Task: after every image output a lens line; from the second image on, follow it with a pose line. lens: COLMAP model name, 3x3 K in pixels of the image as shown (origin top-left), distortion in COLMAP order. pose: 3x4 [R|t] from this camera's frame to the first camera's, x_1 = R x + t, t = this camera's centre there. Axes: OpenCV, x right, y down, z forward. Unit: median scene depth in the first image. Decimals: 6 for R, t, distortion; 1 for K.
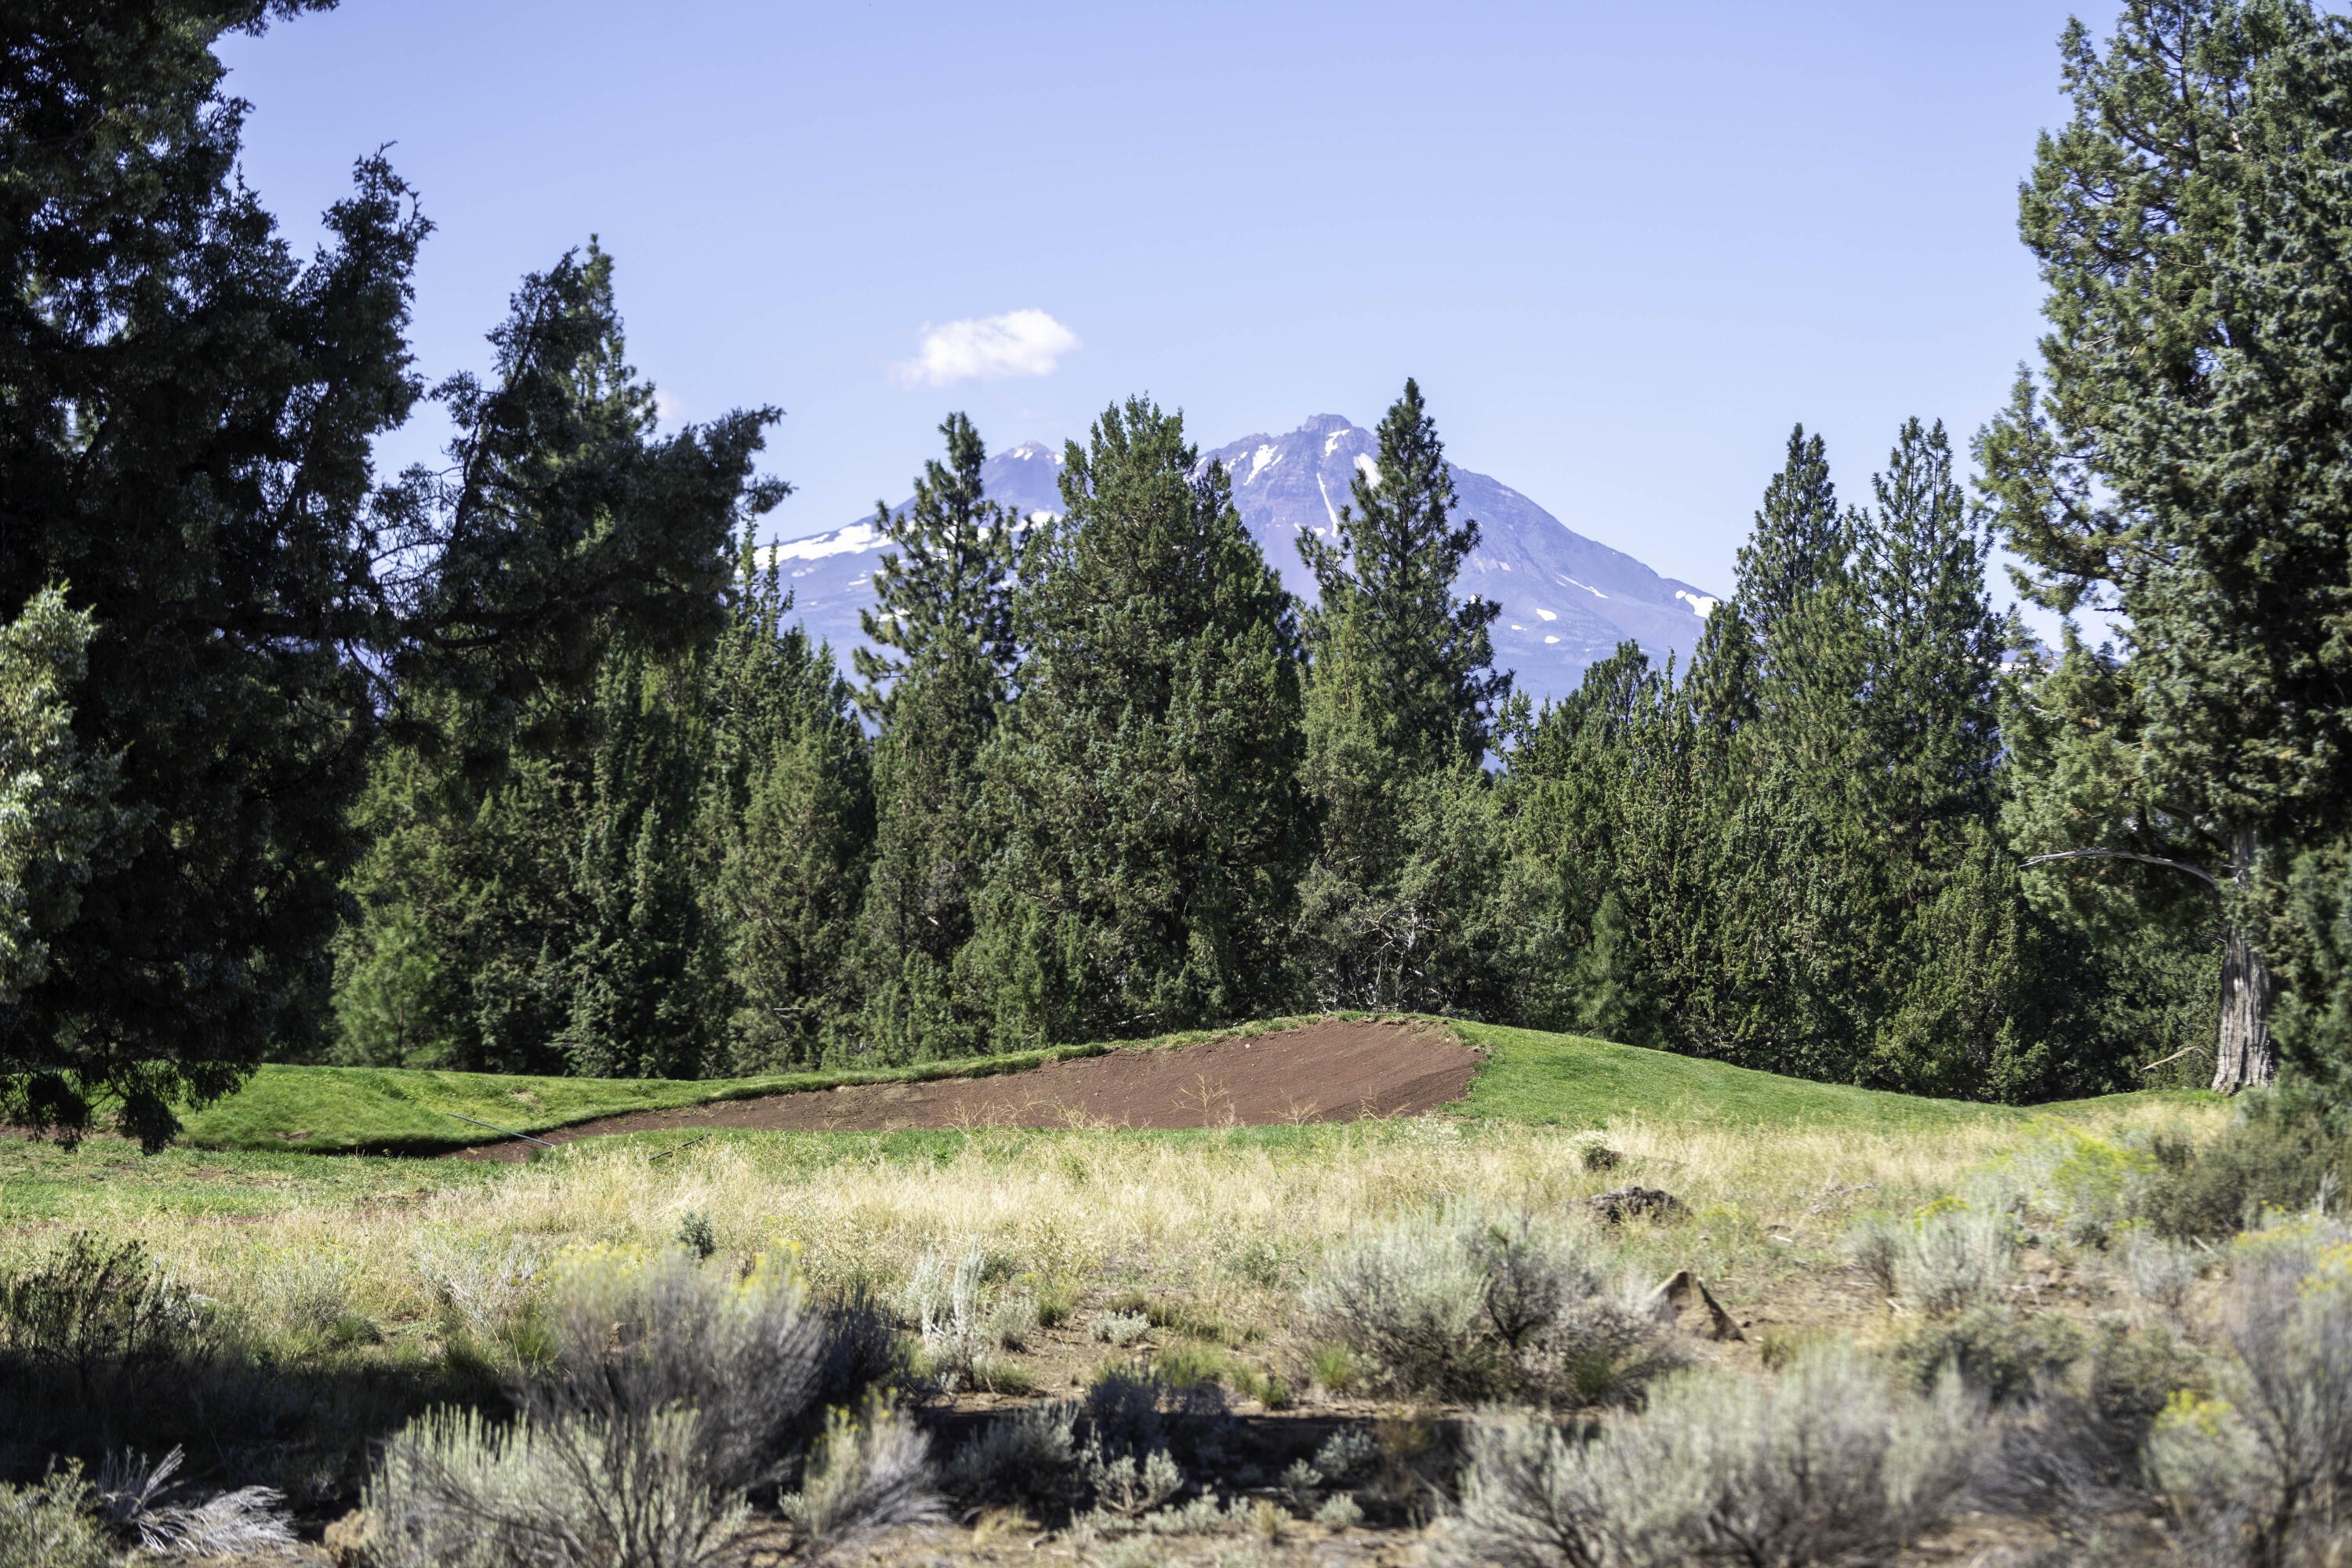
lens RADIAL K [[7118.5, 0, 1164.5], [0, 7118.5, 778.5], [0, 0, 1]] dist [0.381355, 0.000000]
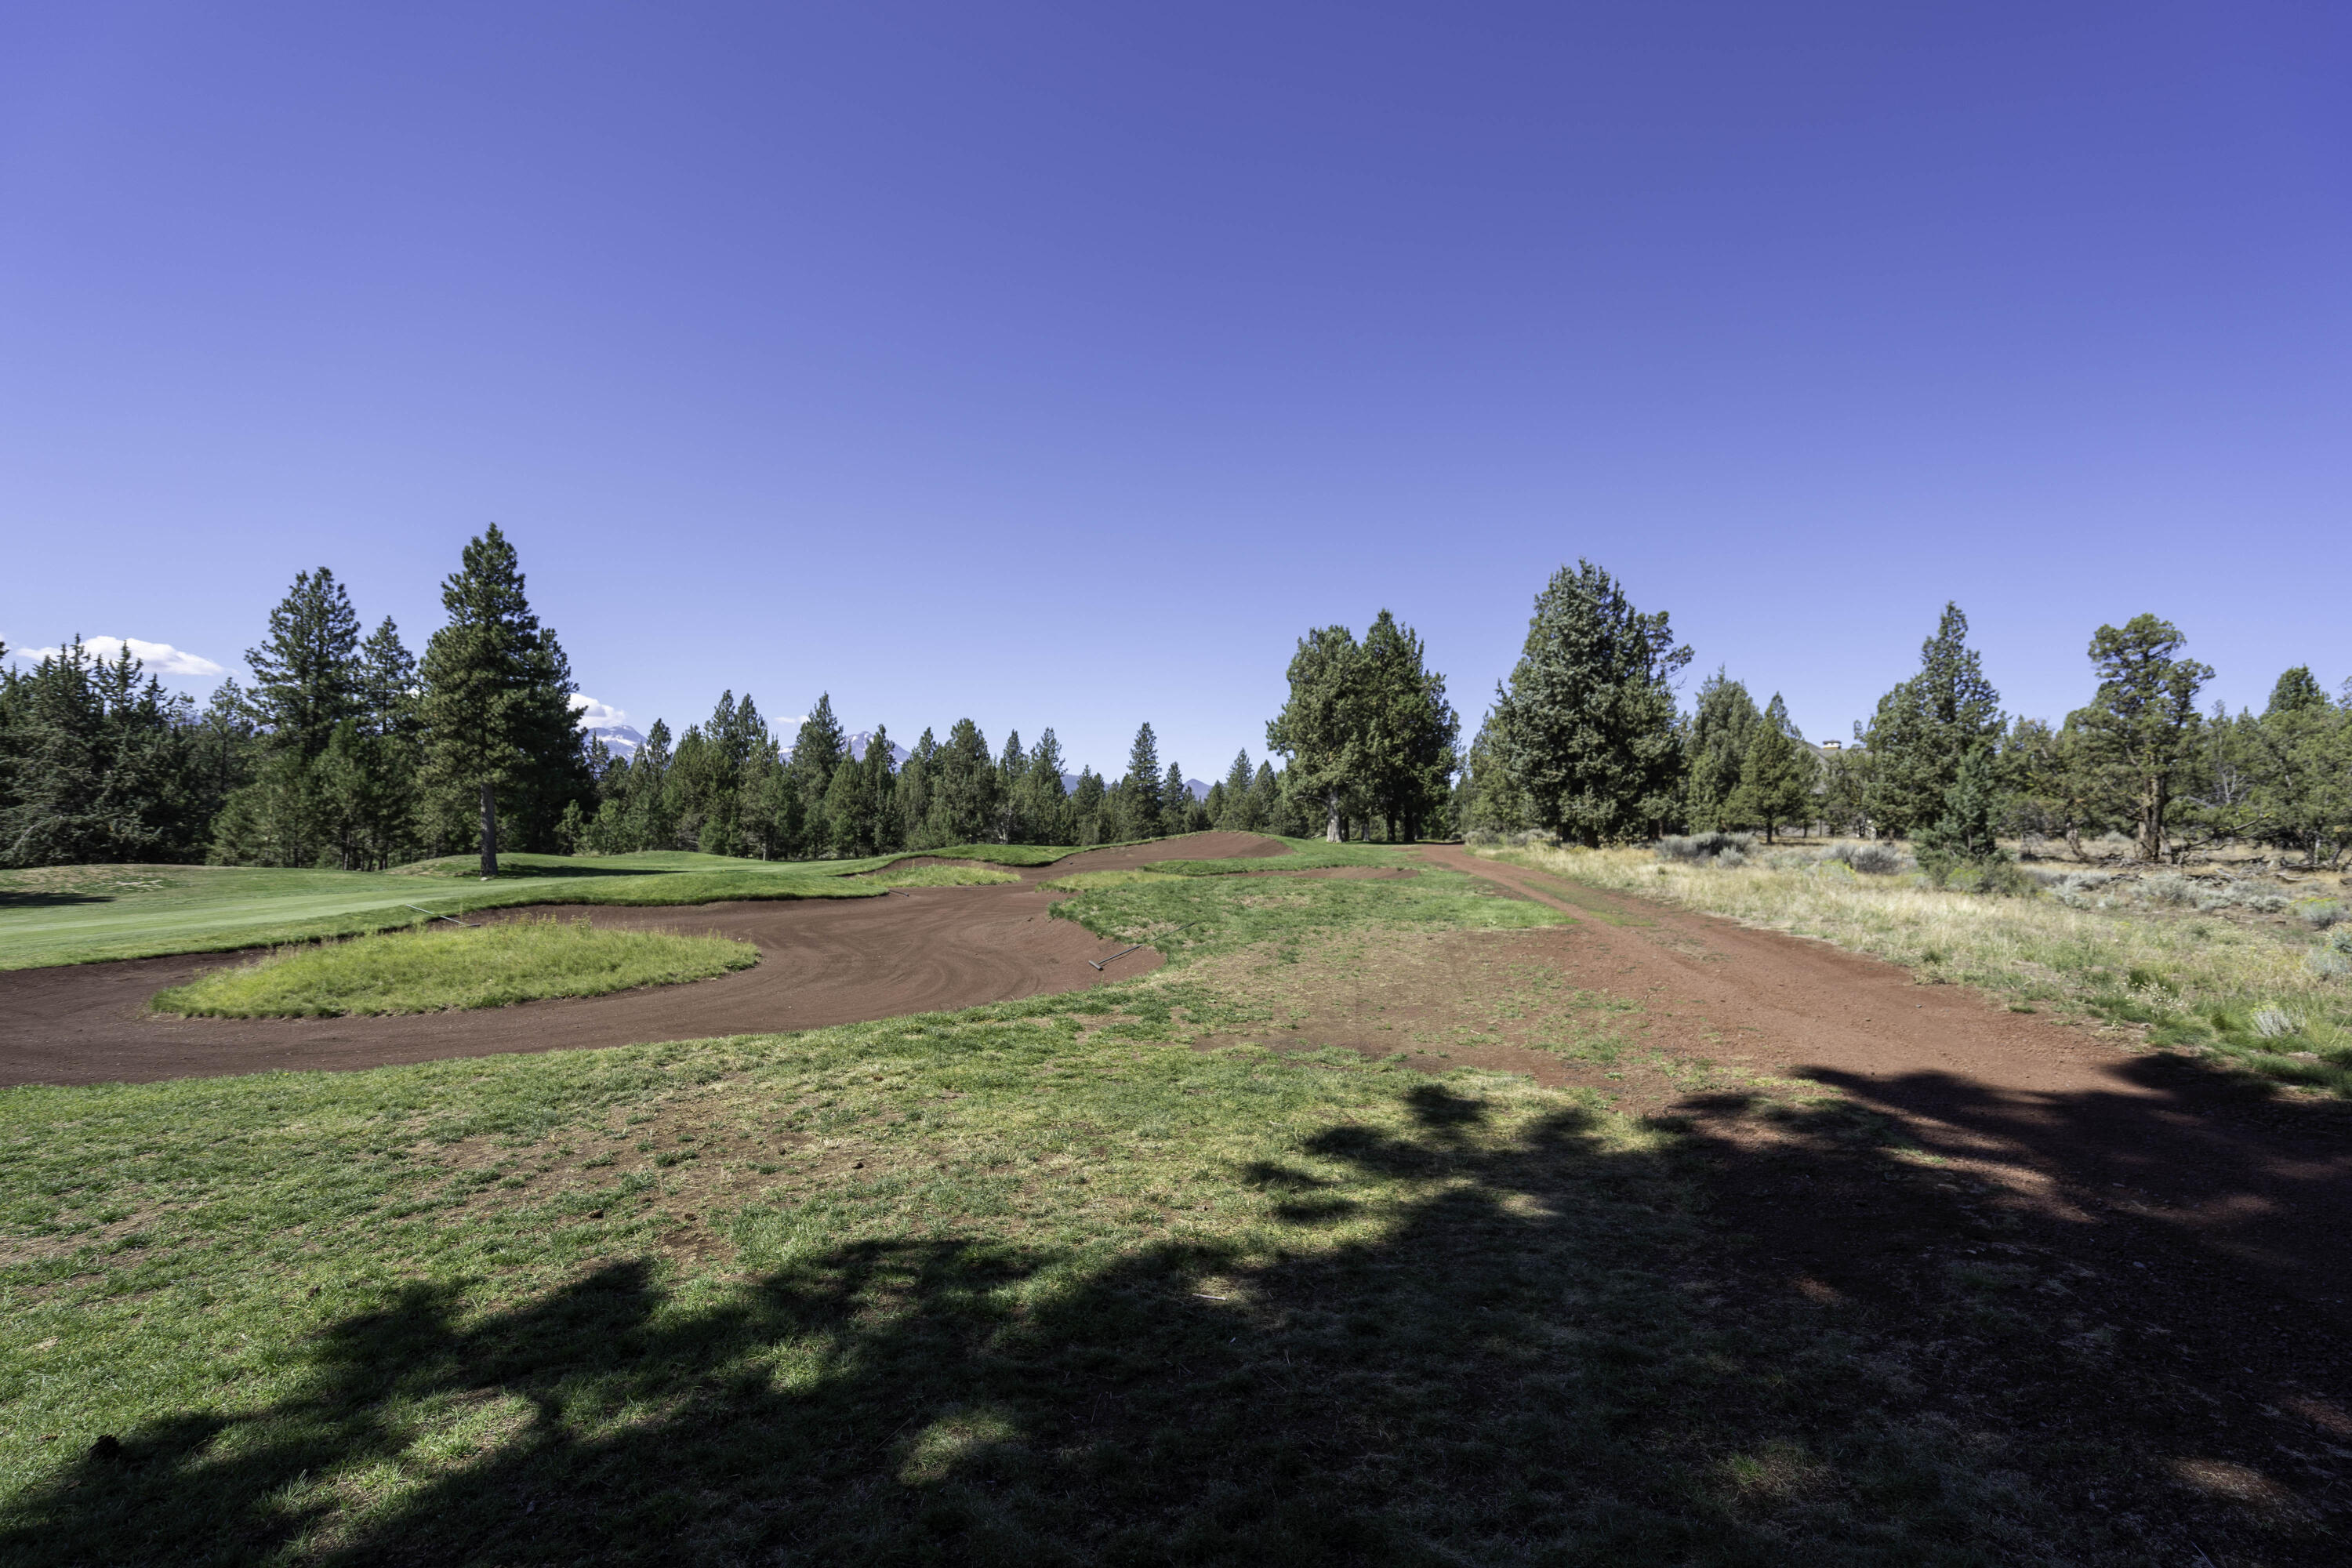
lens RADIAL K [[1063.8, 0, 1176.6], [0, 1063.8, 784.9], [0, 0, 1]] dist [-0.000522, 0.001724]
pose [[0.950398, 0.000992, 0.311034, -0.107247], [0.000165, 0.999993, -0.003693, 0.002274], [-0.311036, 0.003561, 0.950391, 0.155471]]
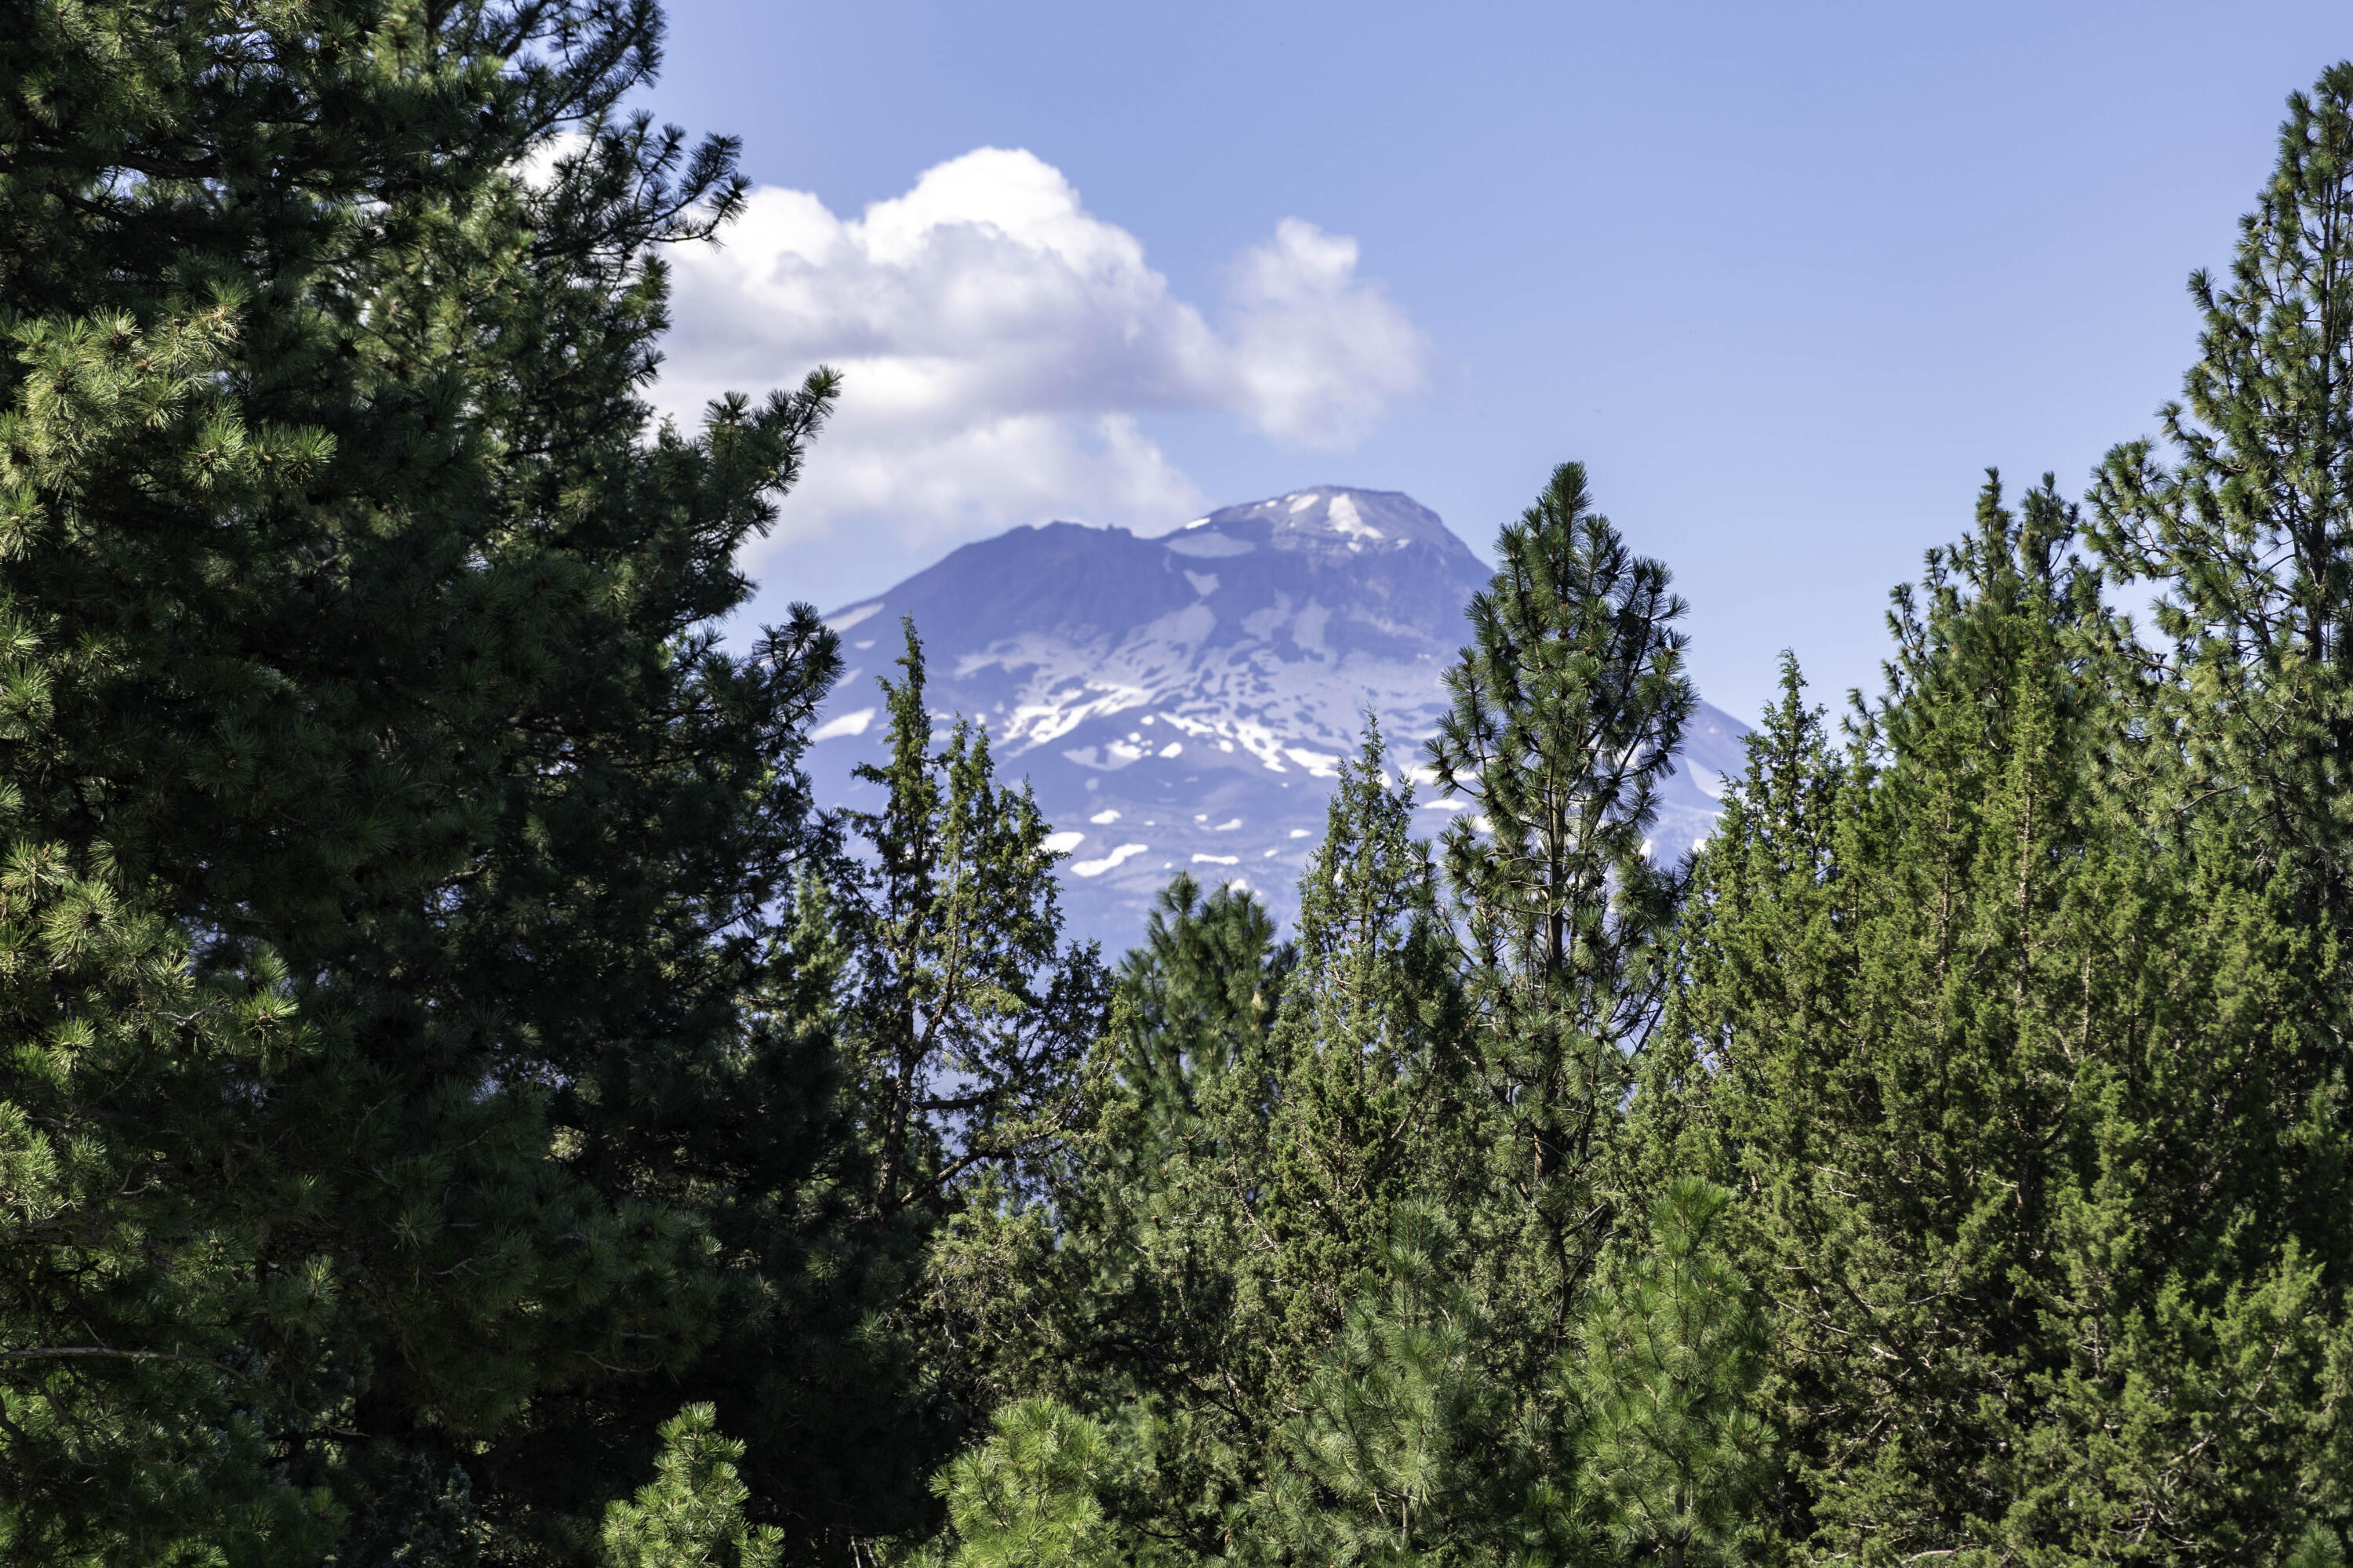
lens RADIAL K [[14774.8, 0, 1178.4], [0, 14774.8, 762.6], [0, 0, 1]] dist [0.409535, 0.000000]
pose [[0.984534, -0.022102, -0.173792, -0.085528], [0.016361, 0.999274, -0.034394, 0.001838], [0.174426, 0.031018, 0.984182, 0.078682]]
